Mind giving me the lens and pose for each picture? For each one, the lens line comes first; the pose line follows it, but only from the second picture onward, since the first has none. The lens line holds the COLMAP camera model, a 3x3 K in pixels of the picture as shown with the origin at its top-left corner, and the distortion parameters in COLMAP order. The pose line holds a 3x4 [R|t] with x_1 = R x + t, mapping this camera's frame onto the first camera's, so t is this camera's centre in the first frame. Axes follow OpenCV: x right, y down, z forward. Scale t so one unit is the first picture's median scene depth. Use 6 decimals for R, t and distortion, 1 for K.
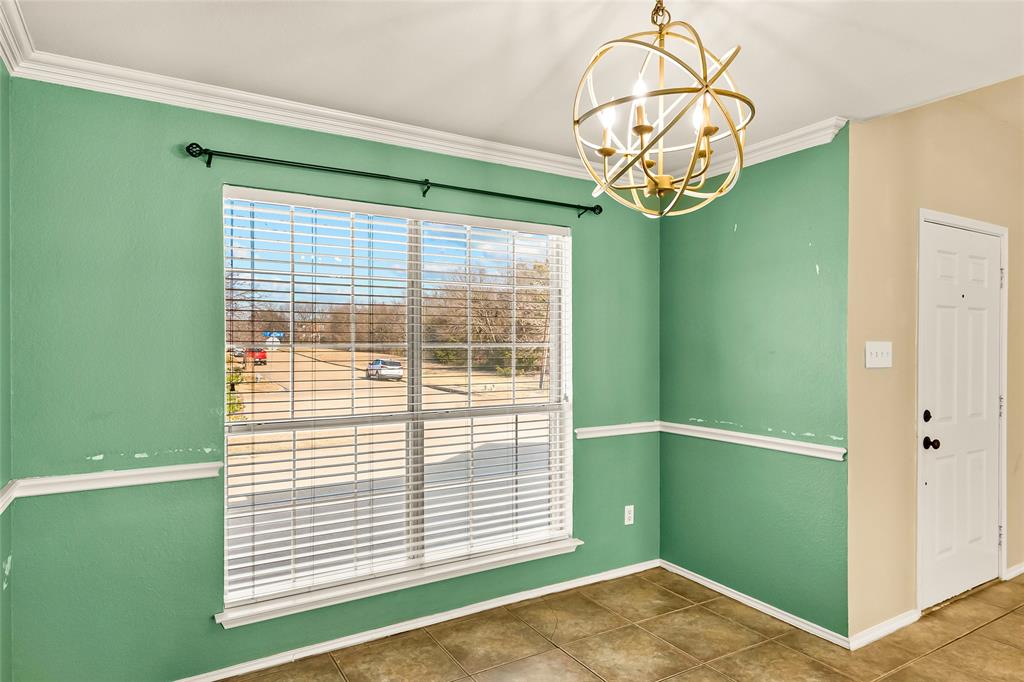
lens RADIAL K [[621.0, 0, 515.1], [0, 621.0, 345.0], [0, 0, 1]] dist [0.008984, 0.001823]
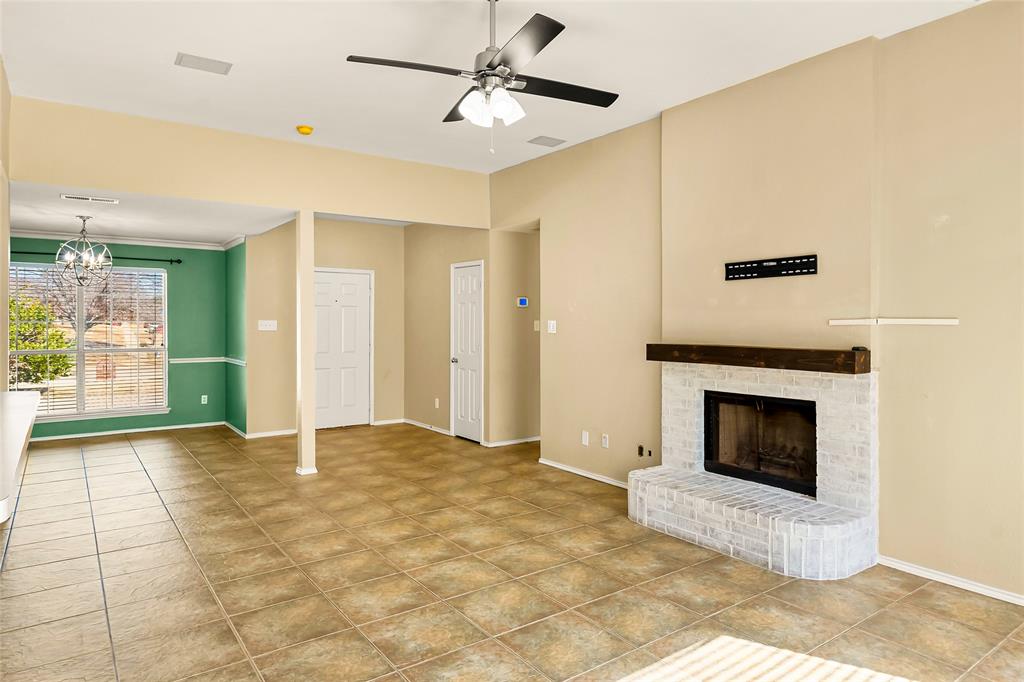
lens RADIAL K [[621.0, 0, 516.4], [0, 621.0, 340.1], [0, 0, 1]] dist [0.008984, 0.001823]
pose [[0.995770, 0.000323, 0.091876, 1.095940], [-0.002920, 0.999600, 0.028133, -0.000477], [-0.091830, -0.028283, 0.995373, -1.301496]]
